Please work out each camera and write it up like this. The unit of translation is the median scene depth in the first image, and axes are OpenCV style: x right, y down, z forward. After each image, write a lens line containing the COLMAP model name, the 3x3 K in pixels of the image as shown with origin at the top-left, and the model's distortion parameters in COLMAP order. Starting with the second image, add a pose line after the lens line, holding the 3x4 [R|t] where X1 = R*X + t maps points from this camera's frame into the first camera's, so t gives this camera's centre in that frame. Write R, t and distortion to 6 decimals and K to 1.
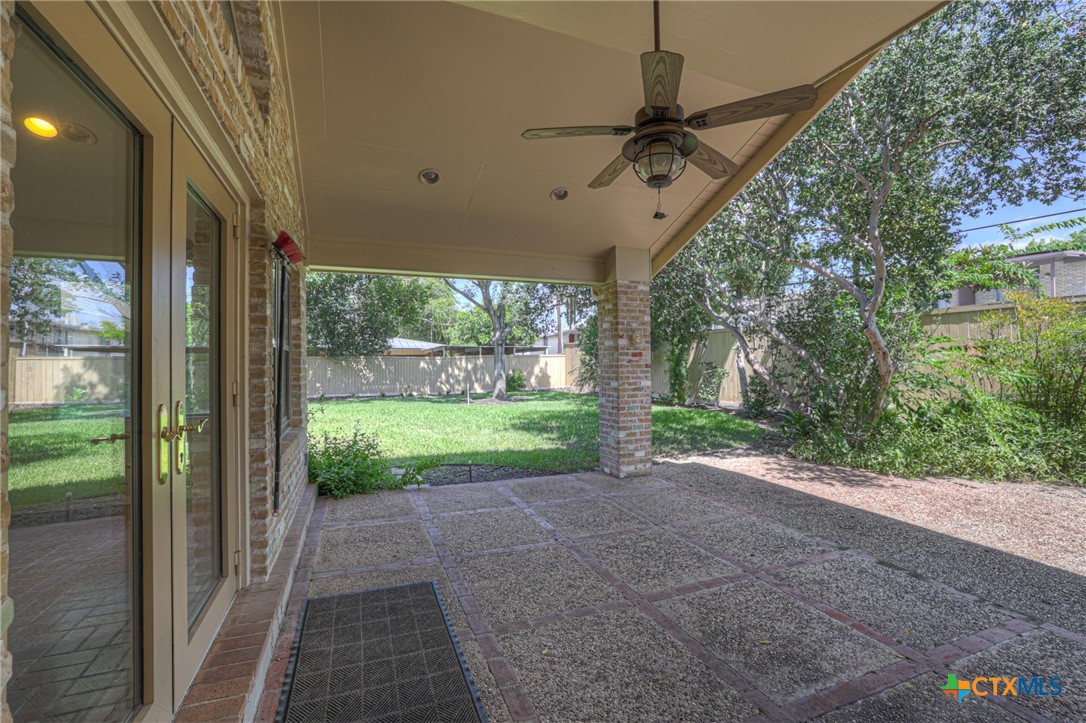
lens RADIAL K [[464.4, 0, 534.3], [0, 464.4, 357.6], [0, 0, 1]] dist [-0.048126, 0.019027]
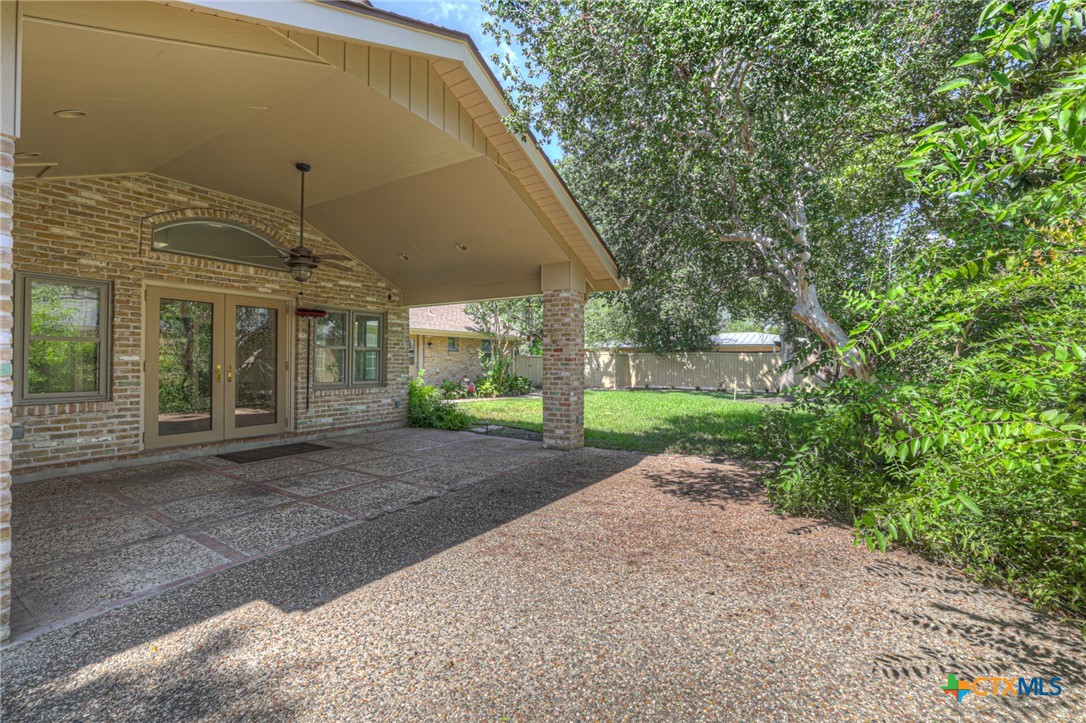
lens RADIAL K [[464.4, 0, 534.3], [0, 464.4, 357.6], [0, 0, 1]] dist [-0.048126, 0.019027]
pose [[0.593314, 0.005604, -0.804952, 1.180268], [-0.000158, 0.999977, 0.006845, 0.004954], [0.804971, -0.003934, 0.593301, 0.225176]]
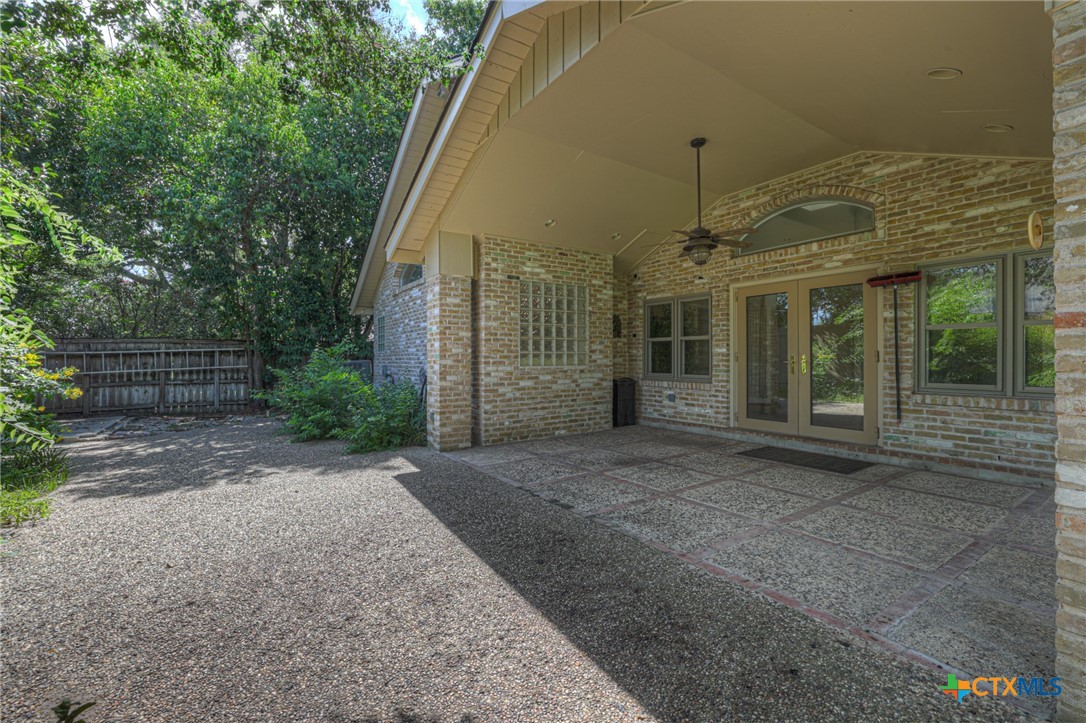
lens RADIAL K [[464.4, 0, 534.3], [0, 464.4, 357.6], [0, 0, 1]] dist [-0.048126, 0.019027]
pose [[-0.978742, 0.014646, -0.204573, 0.617296], [0.017137, 0.999799, -0.010410, 0.037174], [0.204380, -0.013694, -0.978796, 1.221896]]
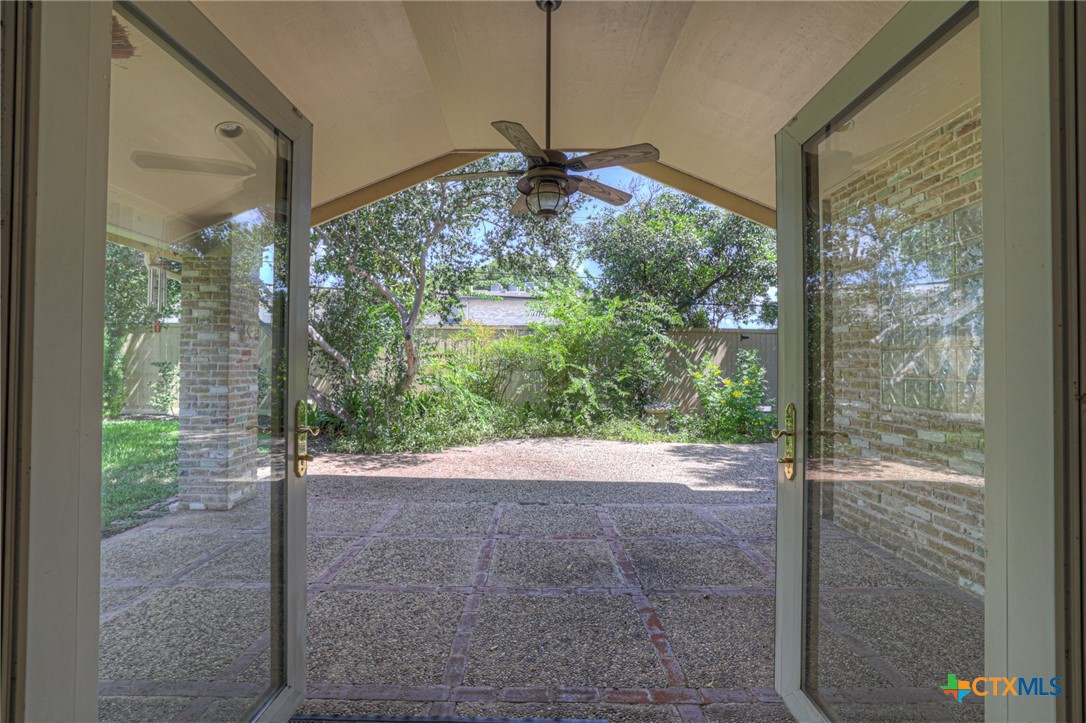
lens RADIAL K [[464.4, 0, 534.3], [0, 464.4, 357.6], [0, 0, 1]] dist [-0.048126, 0.019027]
pose [[0.365496, 0.027208, 0.930415, -0.344084], [-0.022765, 0.999535, -0.020286, 0.006584], [-0.930535, -0.013767, 0.365945, 0.236760]]
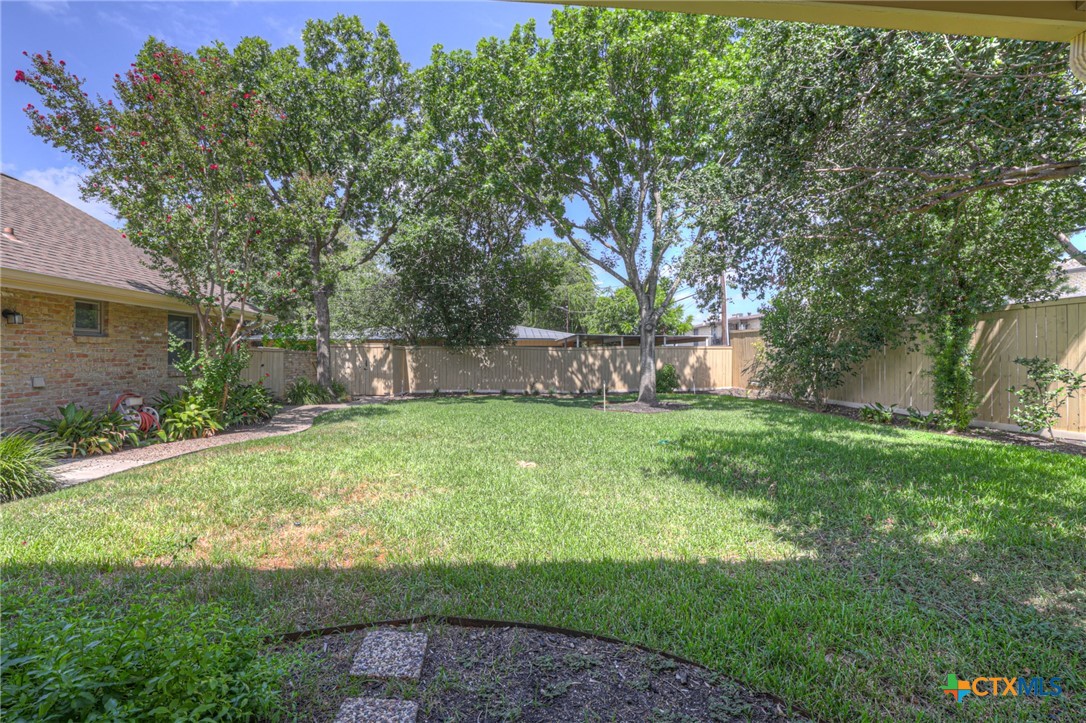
lens RADIAL K [[464.4, 0, 534.3], [0, 464.4, 357.6], [0, 0, 1]] dist [-0.048126, 0.019027]
pose [[0.954096, 0.015223, -0.299115, -0.087336], [-0.010552, 0.999796, 0.017225, 0.011943], [0.299316, -0.013278, 0.954062, 0.797915]]
